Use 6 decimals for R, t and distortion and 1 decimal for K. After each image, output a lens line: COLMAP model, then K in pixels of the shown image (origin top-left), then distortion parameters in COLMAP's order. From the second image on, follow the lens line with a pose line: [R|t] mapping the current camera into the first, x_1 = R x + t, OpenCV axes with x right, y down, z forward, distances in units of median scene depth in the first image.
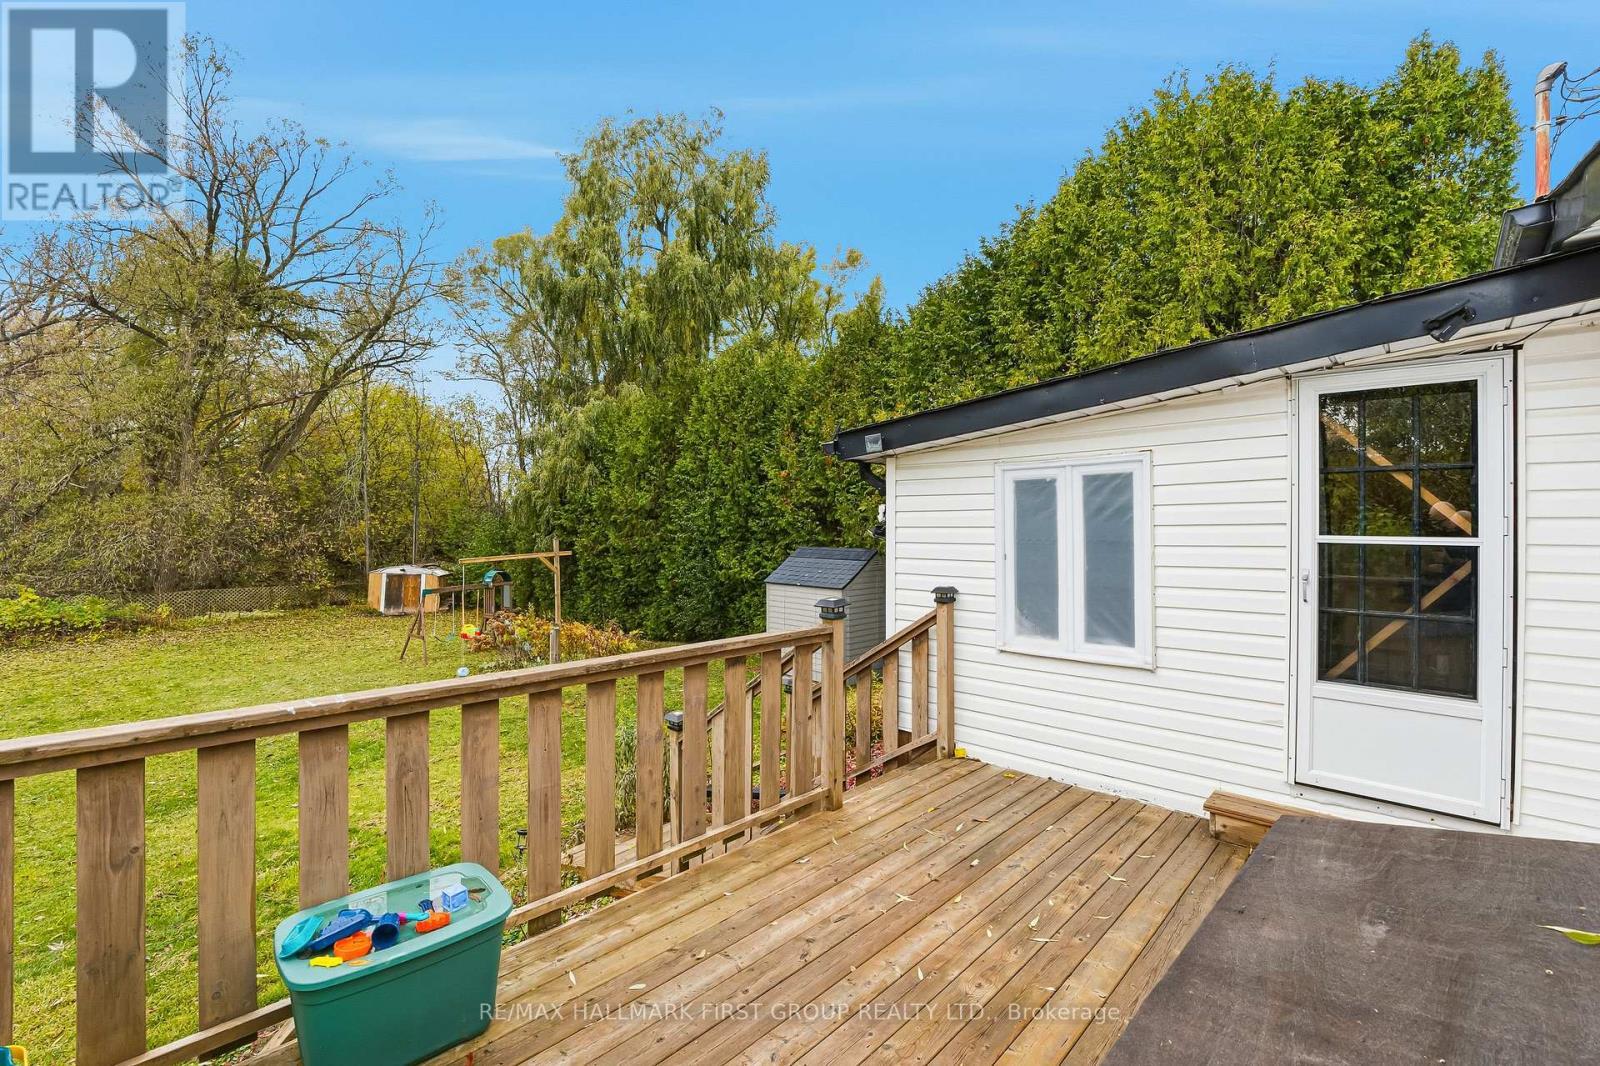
lens RADIAL K [[651.0, 0, 797.1], [0, 651.0, 537.3], [0, 0, 1]] dist [-0.000236, -0.000040]
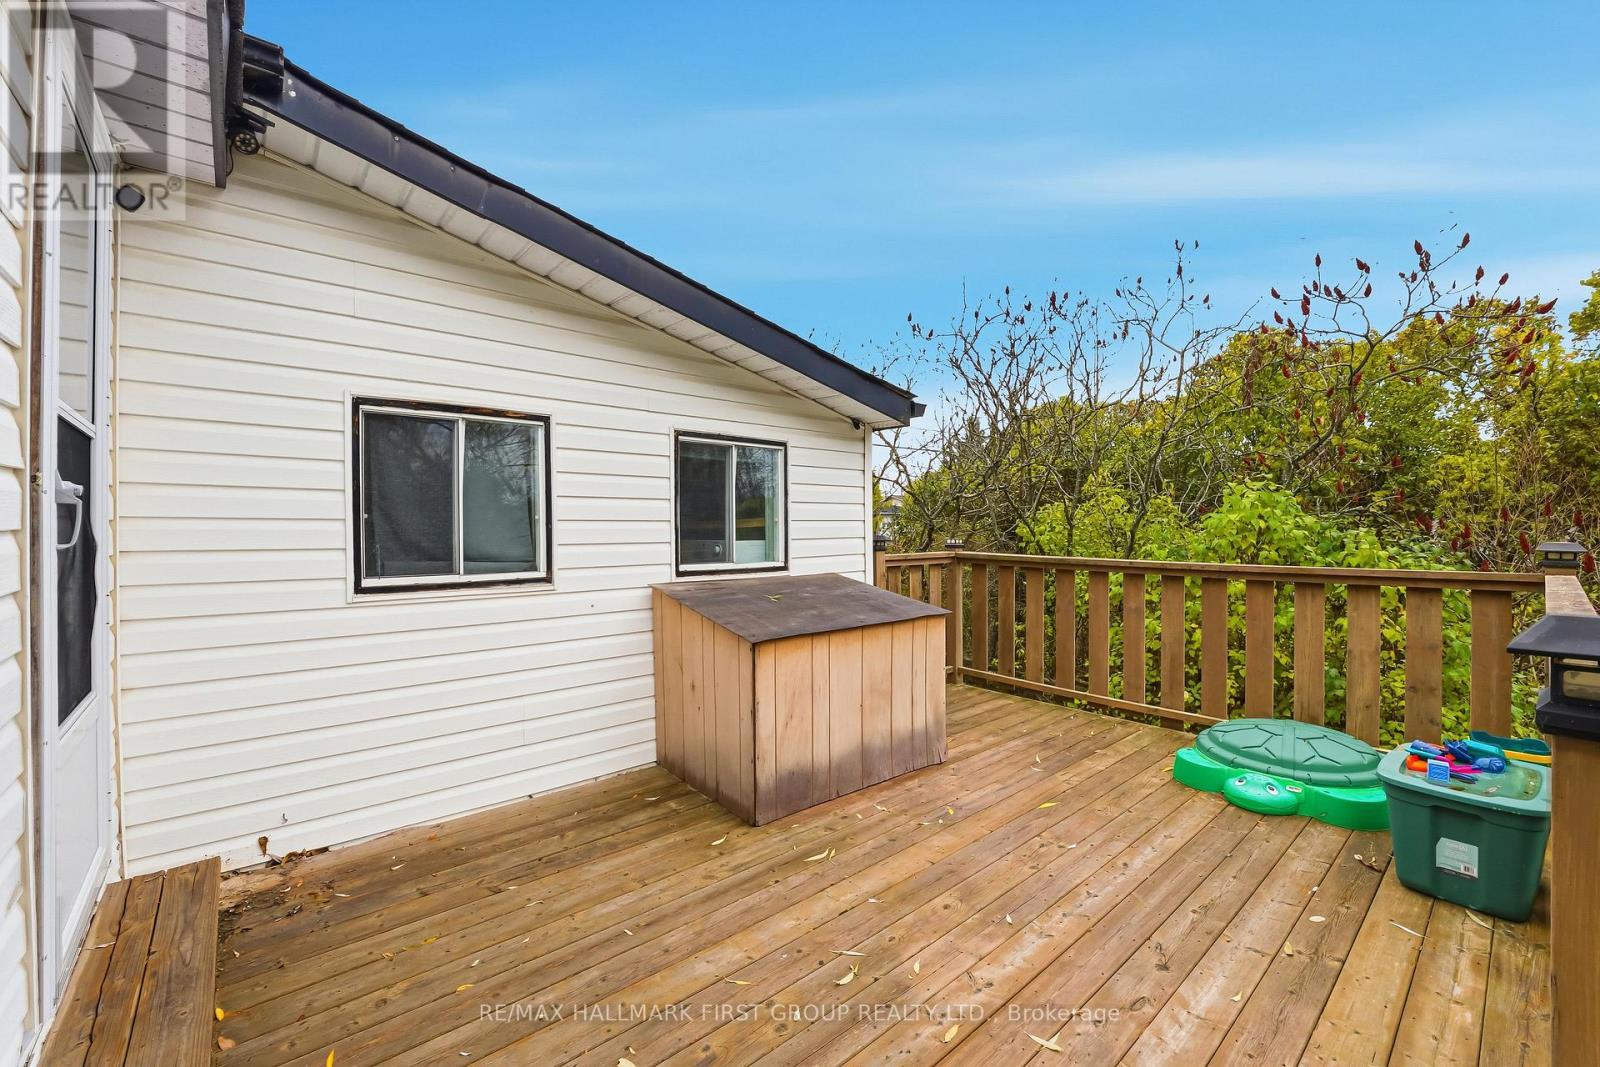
lens RADIAL K [[651.0, 0, 802.3], [0, 651.0, 529.1], [0, 0, 1]] dist [-0.000236, -0.000040]
pose [[-0.995996, 0.000571, 0.089401, 0.406610], [0.000806, 0.999996, 0.002593, 0.123518], [-0.089399, 0.002654, -0.995992, 1.982299]]
